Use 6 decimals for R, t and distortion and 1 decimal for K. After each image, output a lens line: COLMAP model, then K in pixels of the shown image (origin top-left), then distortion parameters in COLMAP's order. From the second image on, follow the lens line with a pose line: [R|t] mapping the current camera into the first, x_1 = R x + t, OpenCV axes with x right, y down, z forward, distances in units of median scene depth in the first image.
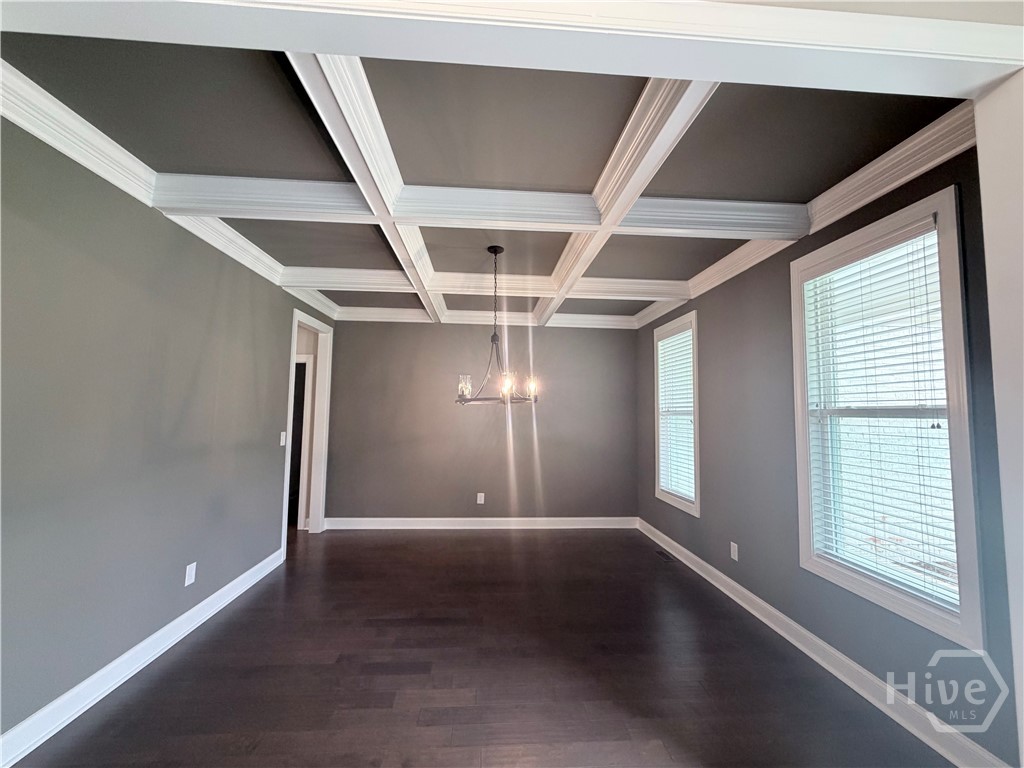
lens RADIAL K [[407.5, 0, 511.4], [0, 407.5, 385.9], [0, 0, 1]] dist [0.002491, -0.000124]
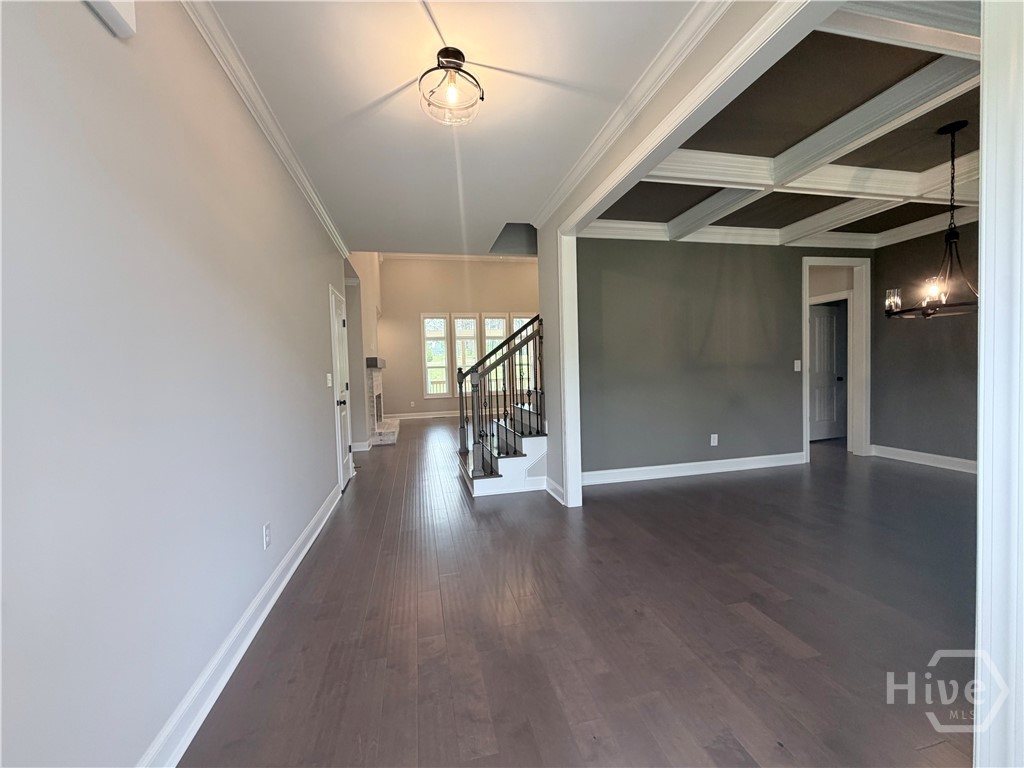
lens RADIAL K [[407.5, 0, 513.0], [0, 407.5, 386.3], [0, 0, 1]] dist [0.002491, -0.000124]
pose [[0.161966, 0.020021, -0.986593, 0.656488], [0.099195, 0.994400, 0.036464, 0.073434], [0.981798, -0.103771, 0.159073, -0.074227]]
